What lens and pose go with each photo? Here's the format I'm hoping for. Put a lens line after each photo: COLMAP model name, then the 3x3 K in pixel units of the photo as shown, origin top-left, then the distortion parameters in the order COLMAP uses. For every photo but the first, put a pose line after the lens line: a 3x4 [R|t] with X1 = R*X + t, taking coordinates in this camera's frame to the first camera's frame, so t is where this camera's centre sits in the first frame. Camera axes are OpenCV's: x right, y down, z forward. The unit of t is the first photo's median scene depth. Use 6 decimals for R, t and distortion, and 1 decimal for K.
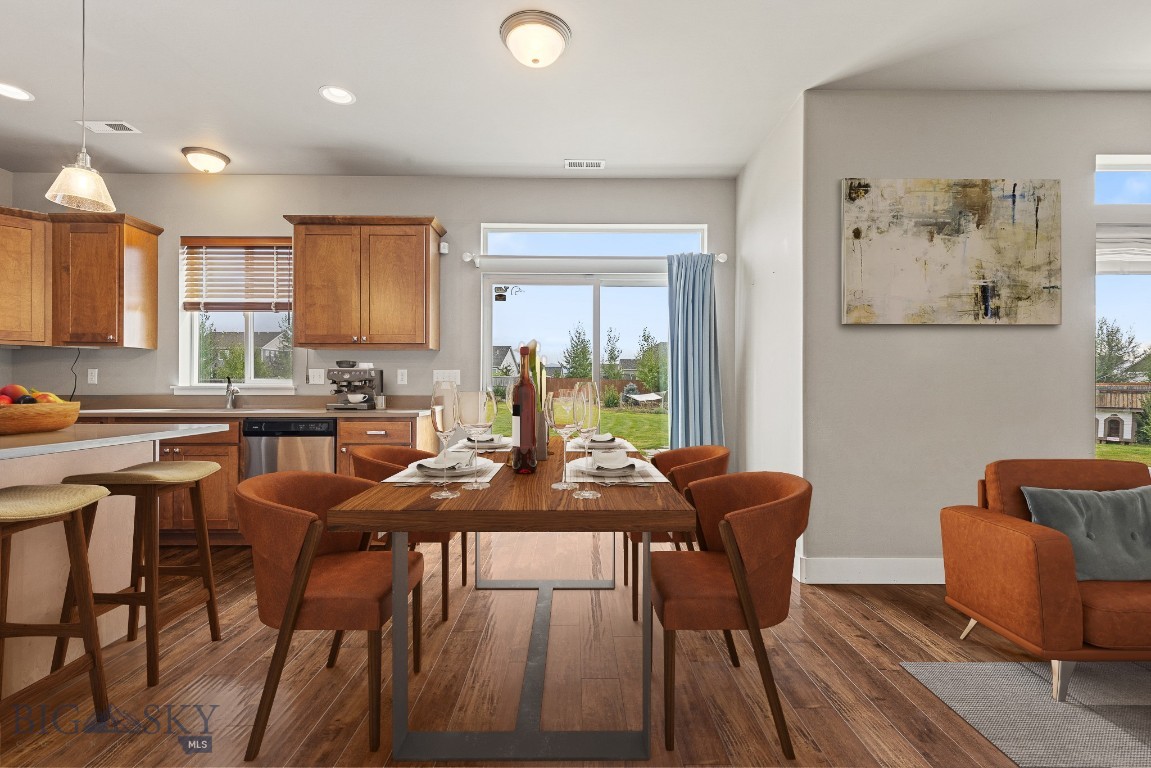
lens RADIAL K [[517.7, 0, 574.7], [0, 517.7, 384.4], [0, 0, 1]] dist [0.008101, -0.000280]
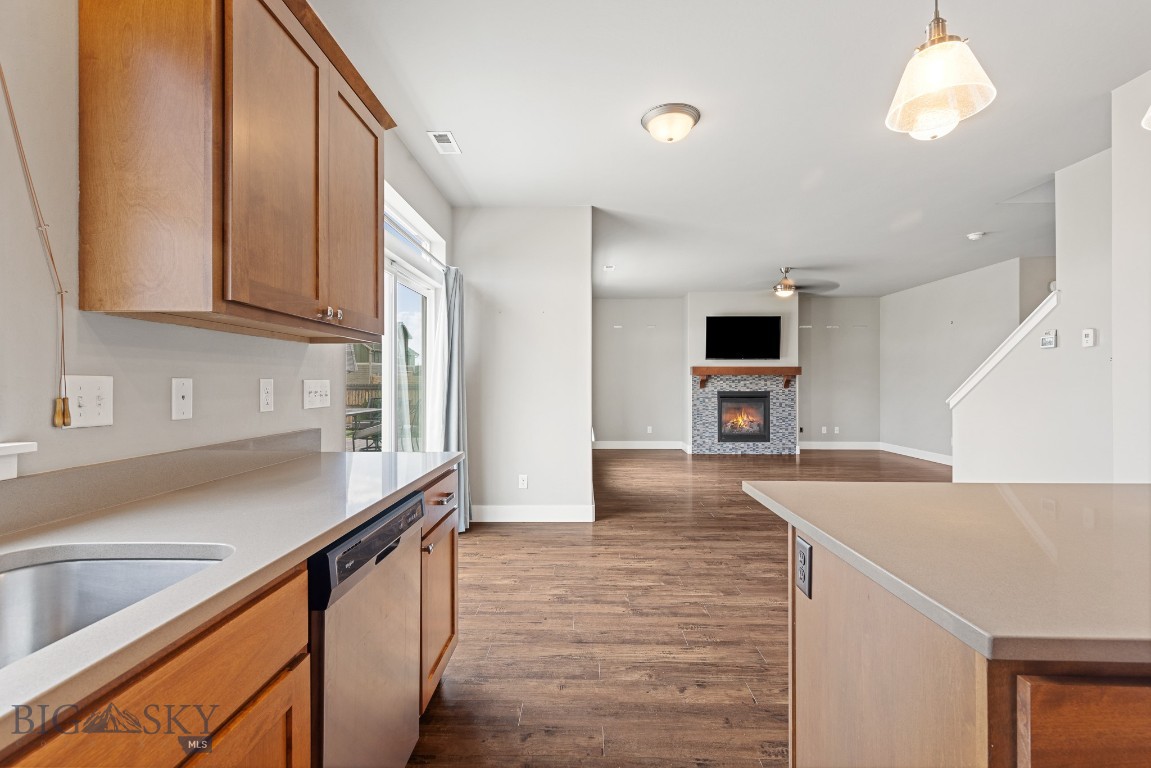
lens RADIAL K [[517.7, 0, 573.5], [0, 517.7, 382.6], [0, 0, 1]] dist [0.008101, -0.000280]
pose [[0.025704, -0.002447, 0.999667, -0.852548], [-0.003279, 0.999991, 0.002532, -0.030061], [-0.999664, -0.003343, 0.025696, 0.776526]]
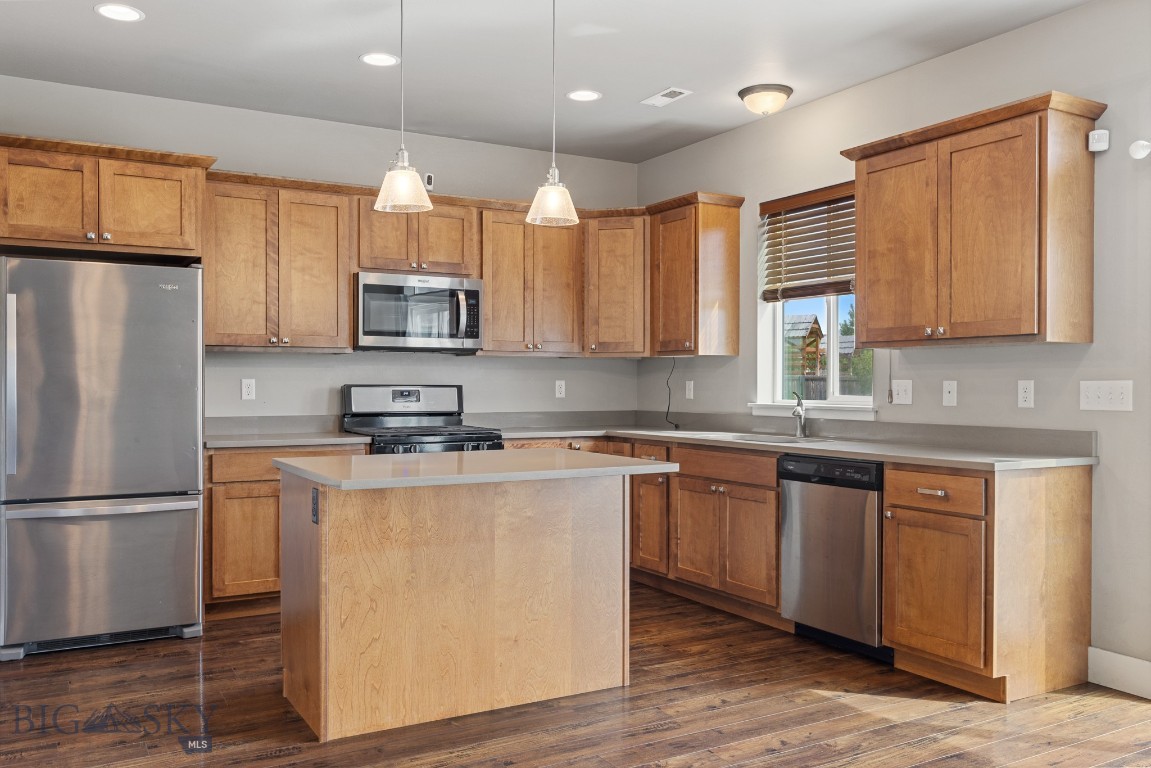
lens RADIAL K [[955.5, 0, 578.6], [0, 955.5, 388.2], [0, 0, 1]] dist [0.007554, -0.003891]
pose [[0.496126, 0.003564, -0.868243, 0.333746], [0.002968, 0.999979, 0.005801, -0.030126], [0.868246, -0.005455, 0.496105, 0.099060]]
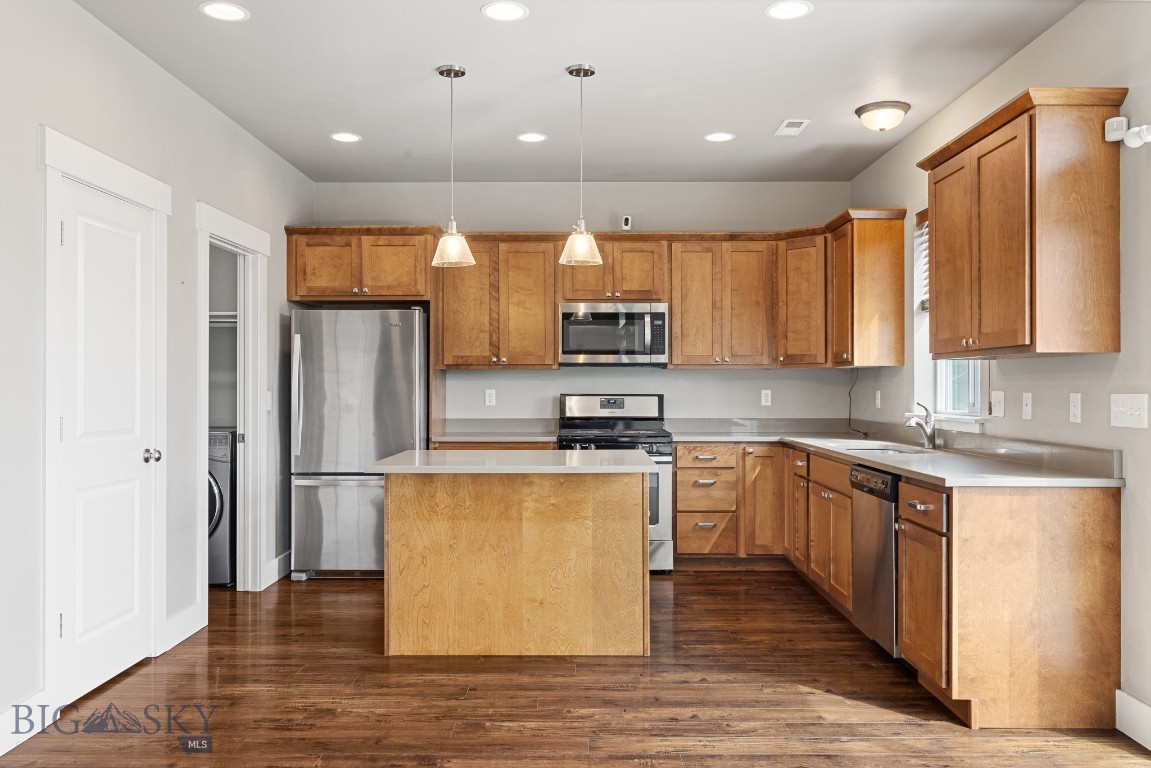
lens RADIAL K [[904.7, 0, 577.4], [0, 904.7, 381.1], [0, 0, 1]] dist [0.006208, -0.002502]
pose [[-0.011335, -0.008318, -0.999901, 0.597496], [0.004786, 0.999953, -0.008373, -0.038331], [0.999924, -0.004881, -0.011295, 0.571378]]
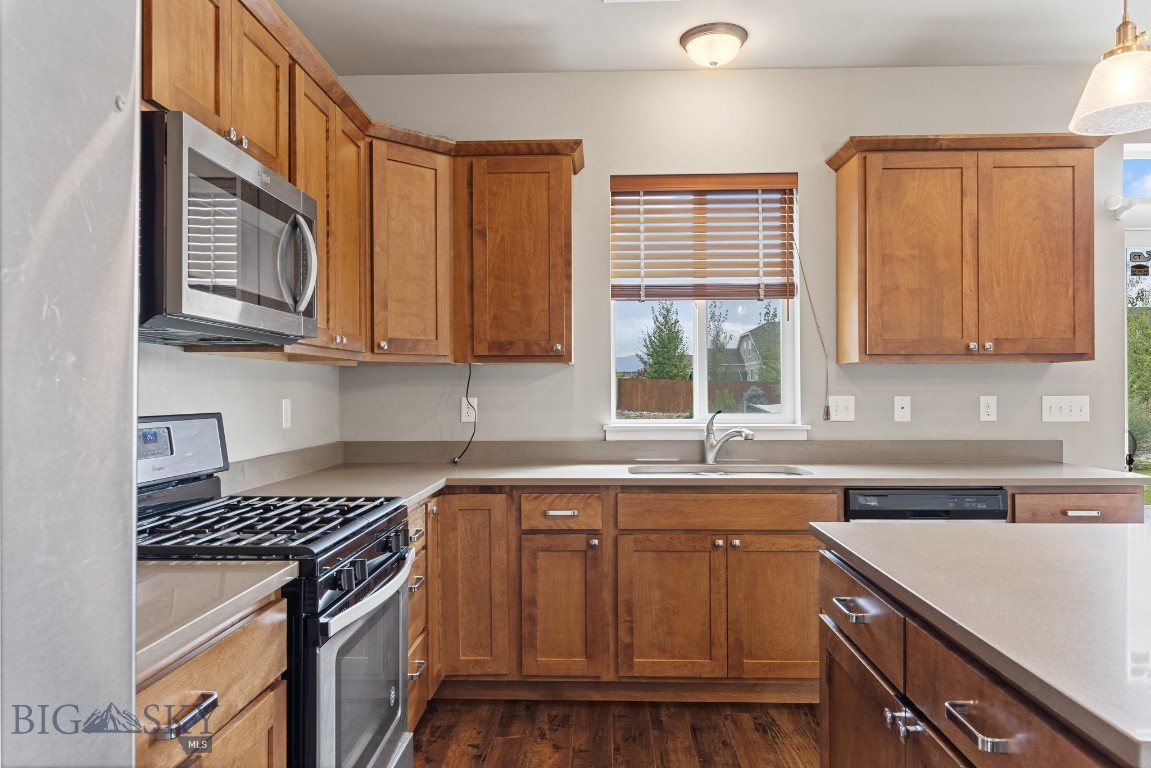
lens RADIAL K [[767.8, 0, 574.8], [0, 767.8, 389.5], [0, 0, 1]] dist [-0.006817, 0.006784]
pose [[0.999172, -0.005596, -0.040297, -0.829660], [0.005790, 0.999972, 0.004695, -0.046109], [0.040269, -0.004925, 0.999177, 0.122426]]
